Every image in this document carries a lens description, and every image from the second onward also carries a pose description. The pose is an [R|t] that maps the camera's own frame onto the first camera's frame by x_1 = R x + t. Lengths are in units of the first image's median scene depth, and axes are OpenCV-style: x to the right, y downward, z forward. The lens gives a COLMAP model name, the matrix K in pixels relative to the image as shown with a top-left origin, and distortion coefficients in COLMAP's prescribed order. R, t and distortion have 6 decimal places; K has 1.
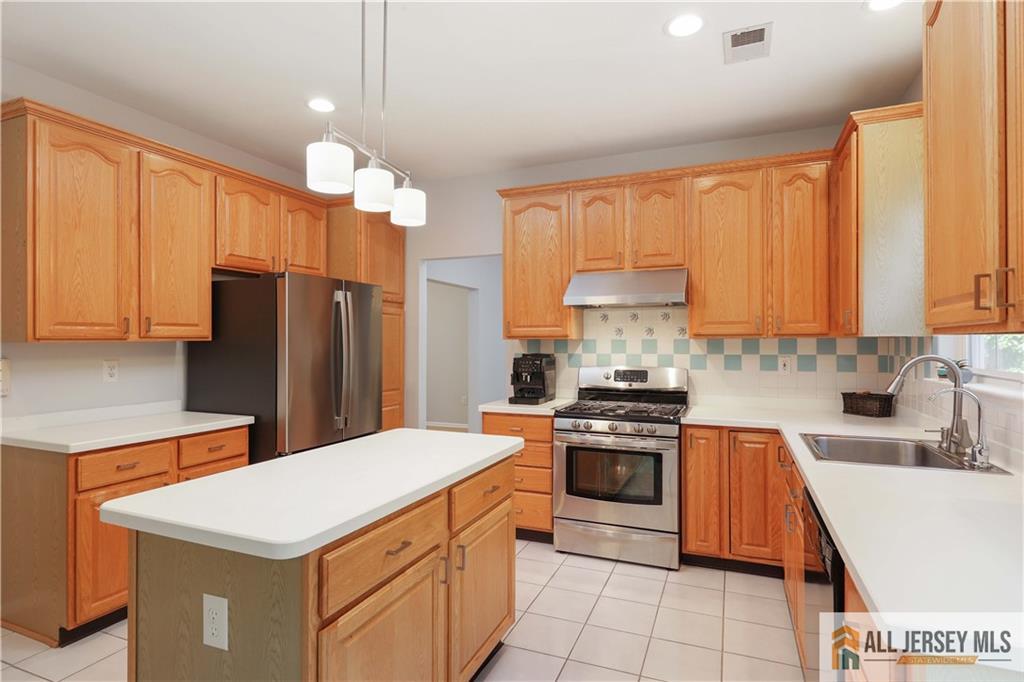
lens RADIAL K [[524.5, 0, 515.8], [0, 524.5, 338.8], [0, 0, 1]] dist [0.005835, -0.000246]
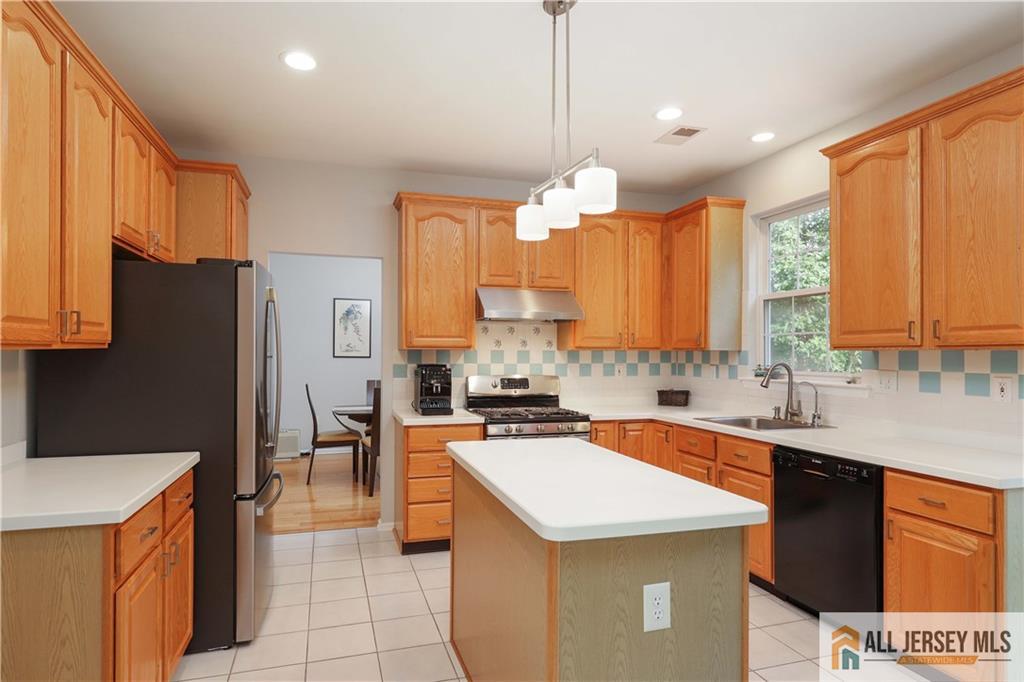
lens RADIAL K [[554.5, 0, 510.8], [0, 554.5, 349.1], [0, 0, 1]] dist [0.006288, 0.000798]
pose [[0.780004, 0.009001, 0.625710, -0.535695], [-0.009472, 0.999952, -0.002577, 0.001374], [-0.625703, -0.003917, 0.780051, 0.099525]]
